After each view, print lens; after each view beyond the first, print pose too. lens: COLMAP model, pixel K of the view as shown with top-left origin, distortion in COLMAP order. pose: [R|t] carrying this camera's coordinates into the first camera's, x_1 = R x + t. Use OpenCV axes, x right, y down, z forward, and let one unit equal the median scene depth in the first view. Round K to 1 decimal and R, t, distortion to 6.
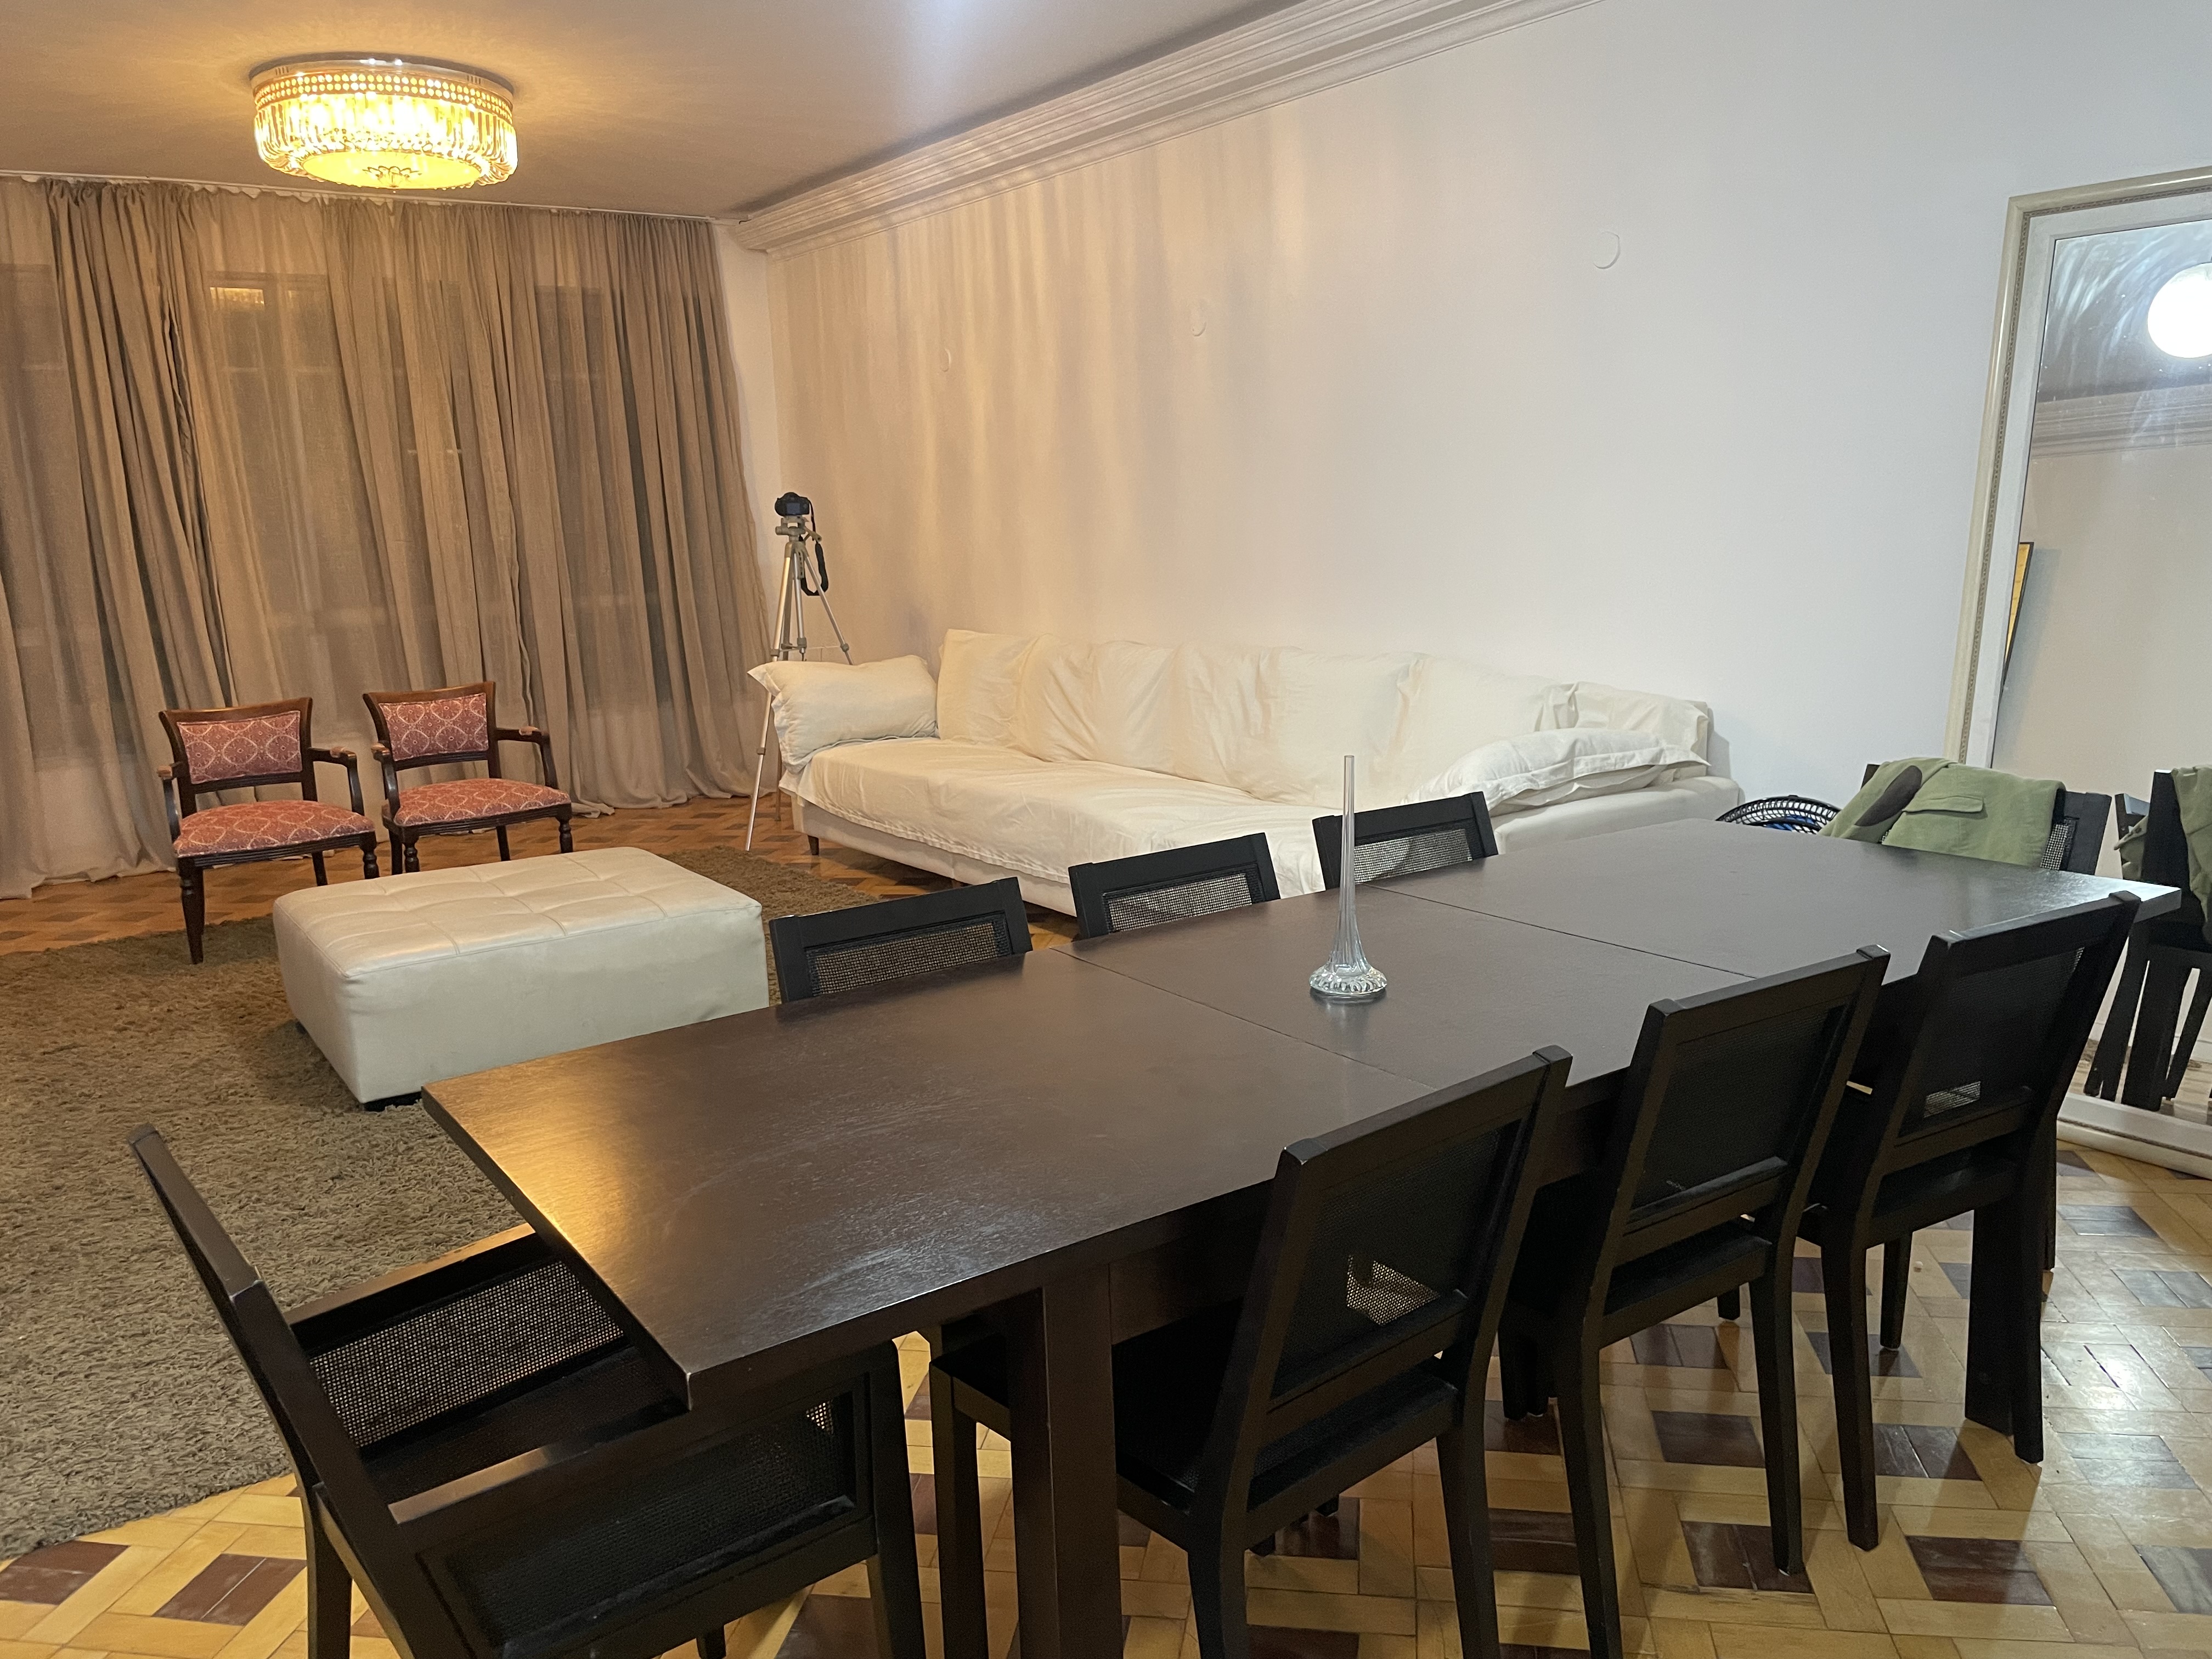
lens RADIAL K [[1691.2, 0, 1115.2], [0, 1691.2, 812.7], [0, 0, 1]] dist [0.082065, -0.114112]
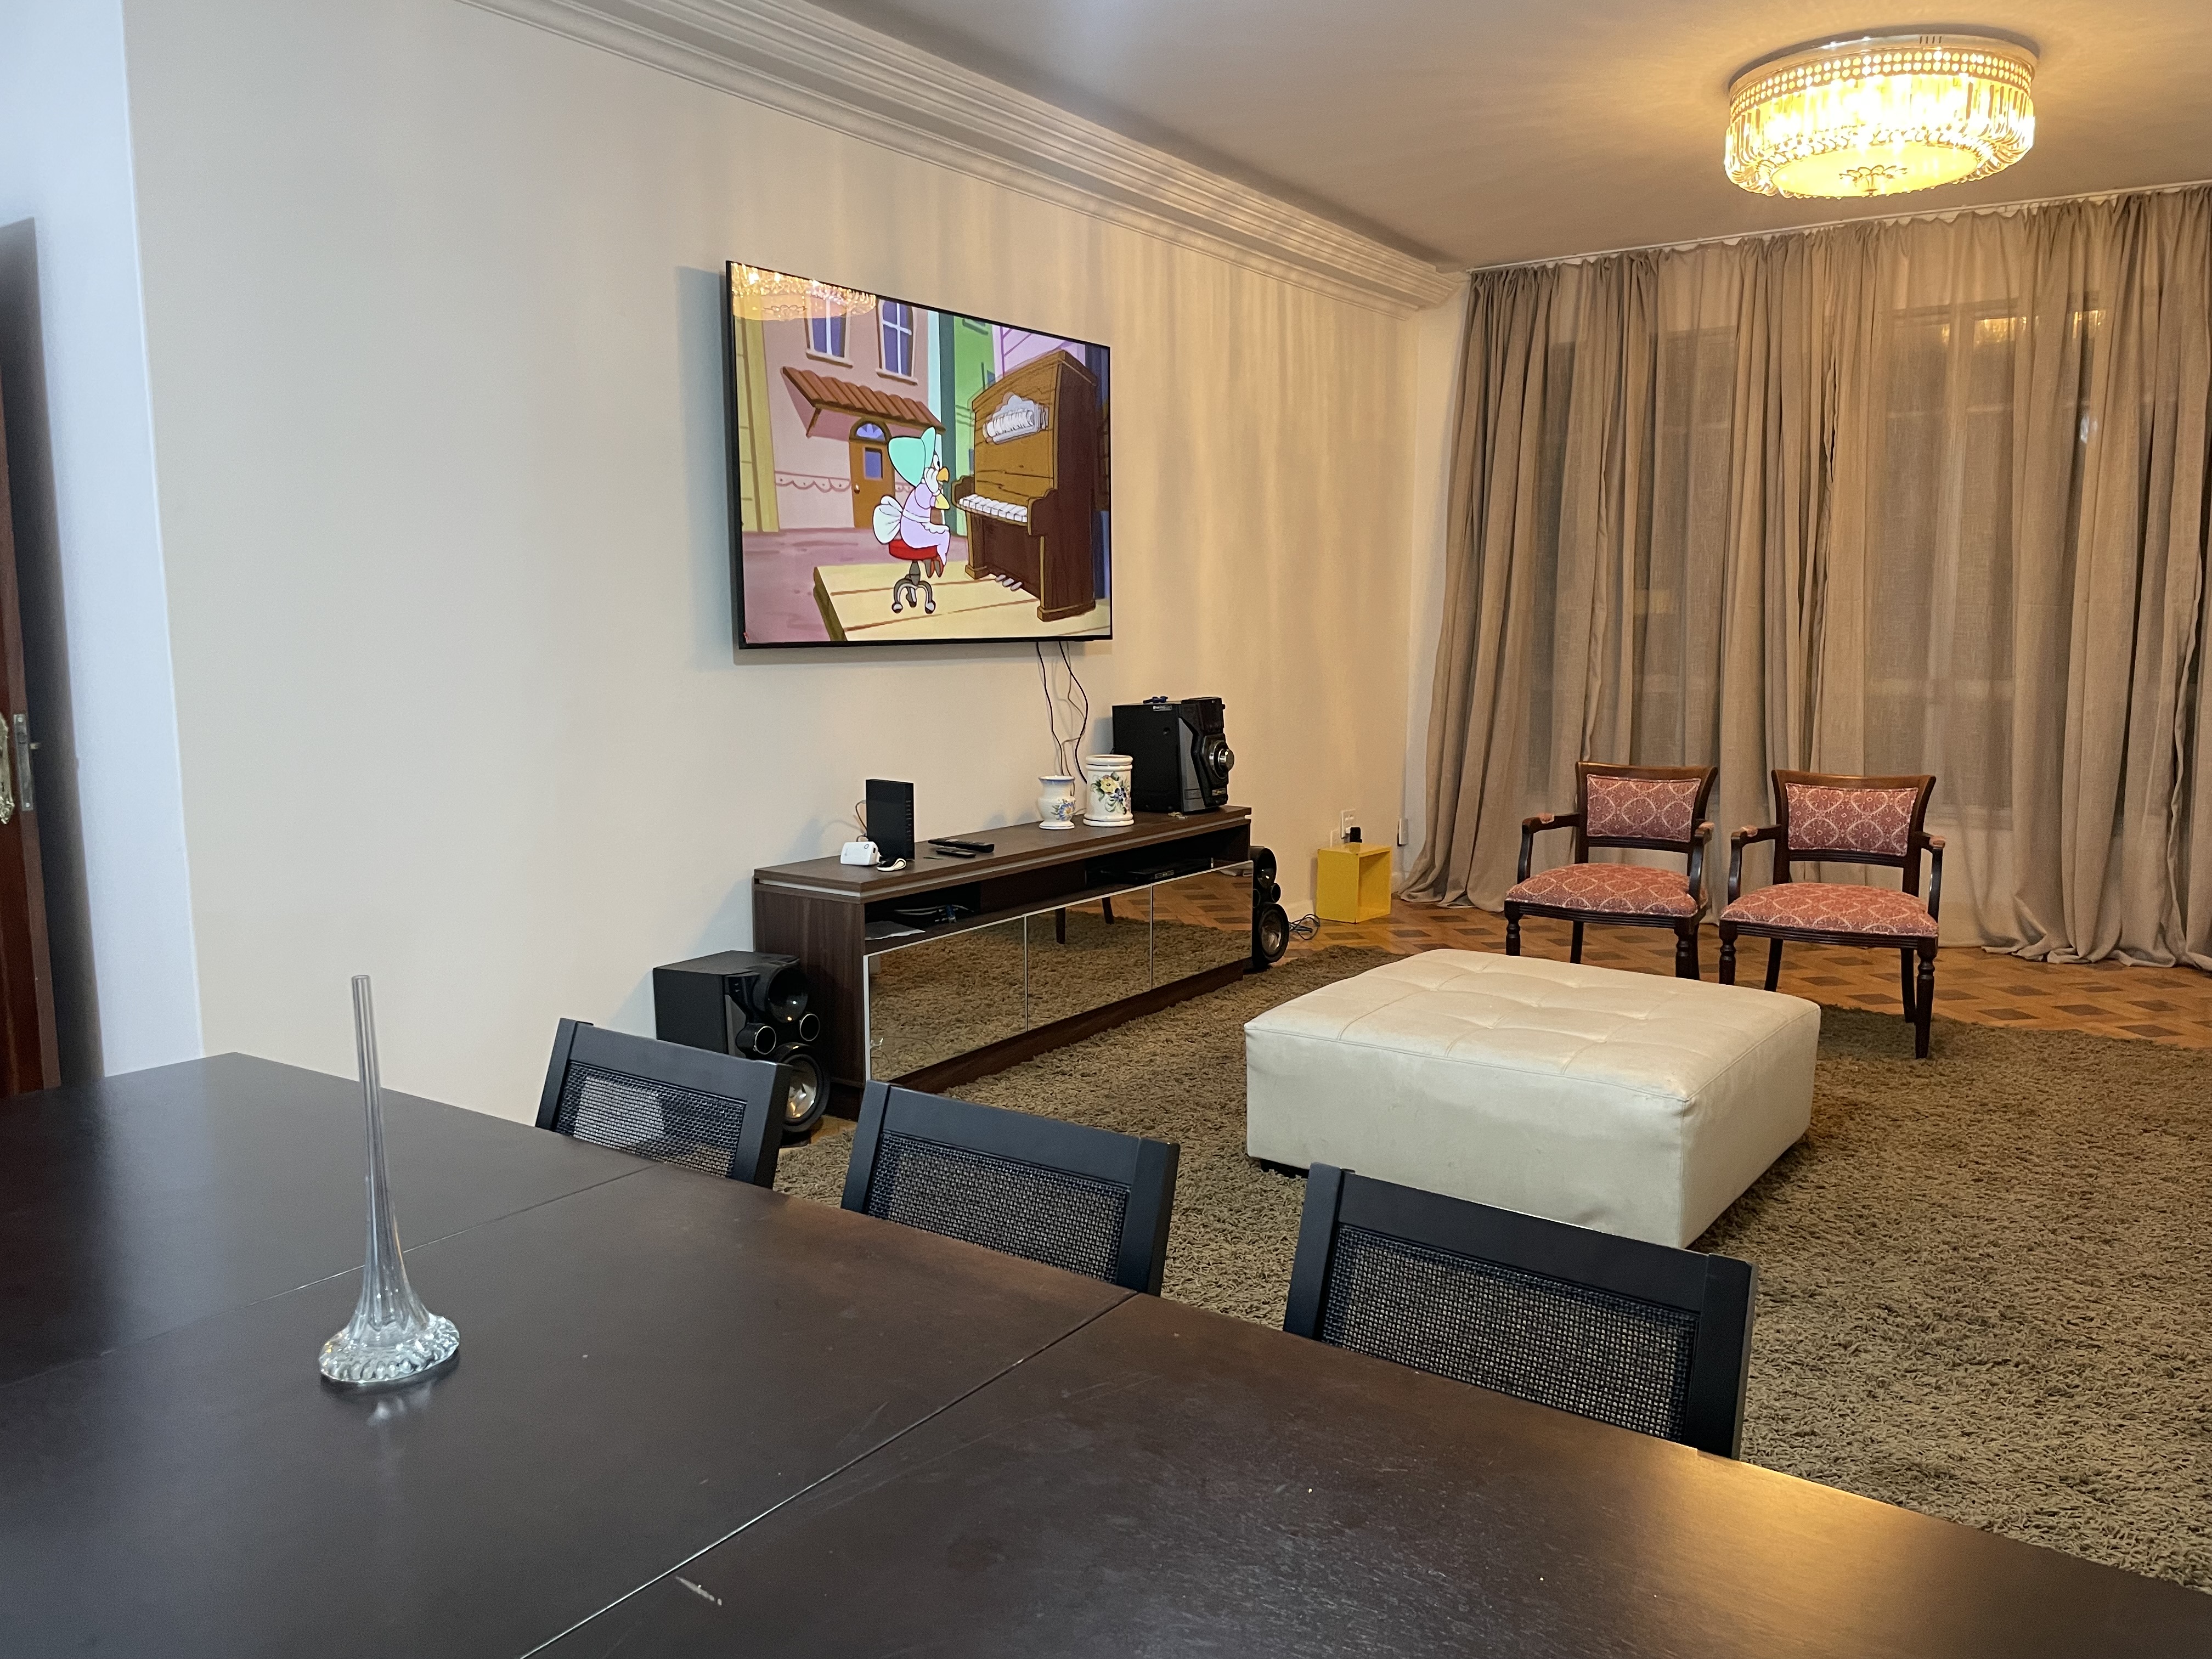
lens RADIAL K [[1691.2, 0, 1116.5], [0, 1691.2, 847.0], [0, 0, 1]] dist [0.082065, -0.114112]
pose [[0.351438, 0.162705, -0.921964, 0.300613], [-0.179578, 0.978212, 0.104179, -0.068786], [0.918827, 0.128952, 0.372999, 0.399070]]
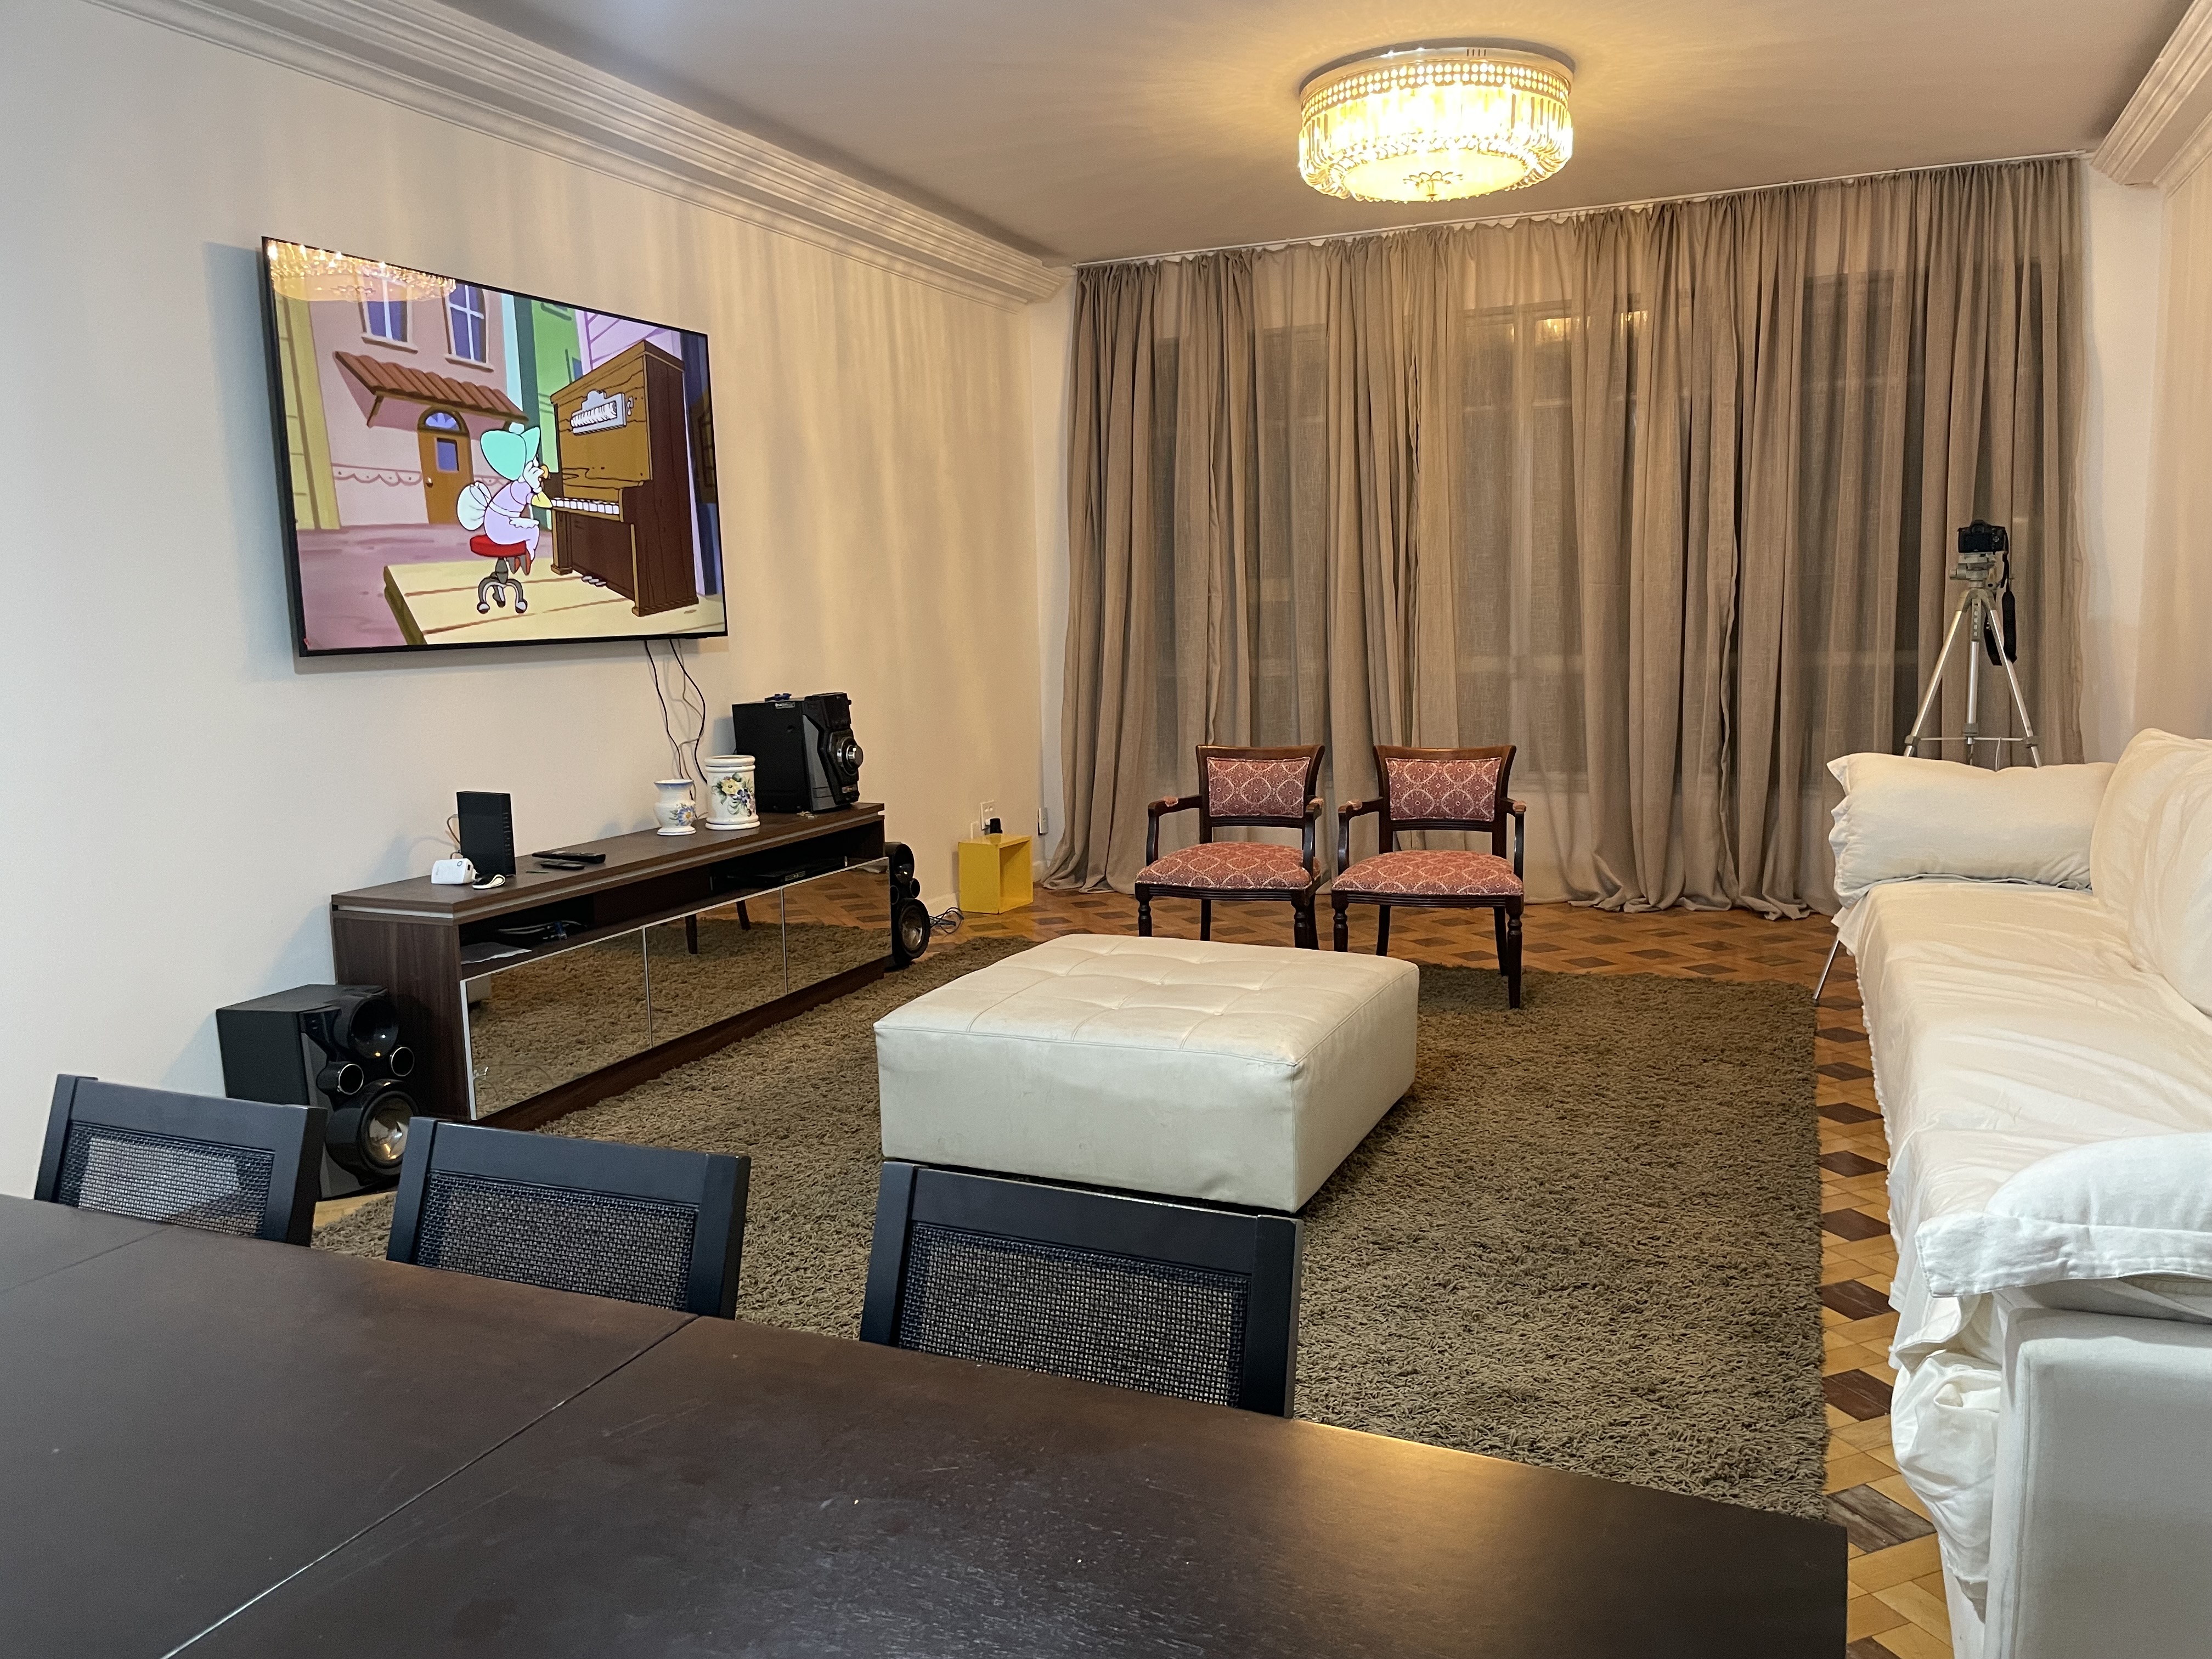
lens RADIAL K [[1691.2, 0, 1115.5], [0, 1691.2, 847.2], [0, 0, 1]] dist [0.082065, -0.114112]
pose [[0.533769, 0.143079, -0.833438, 0.304216], [-0.147130, 0.986263, 0.075087, -0.071073], [0.832733, 0.082545, 0.547488, 0.416921]]
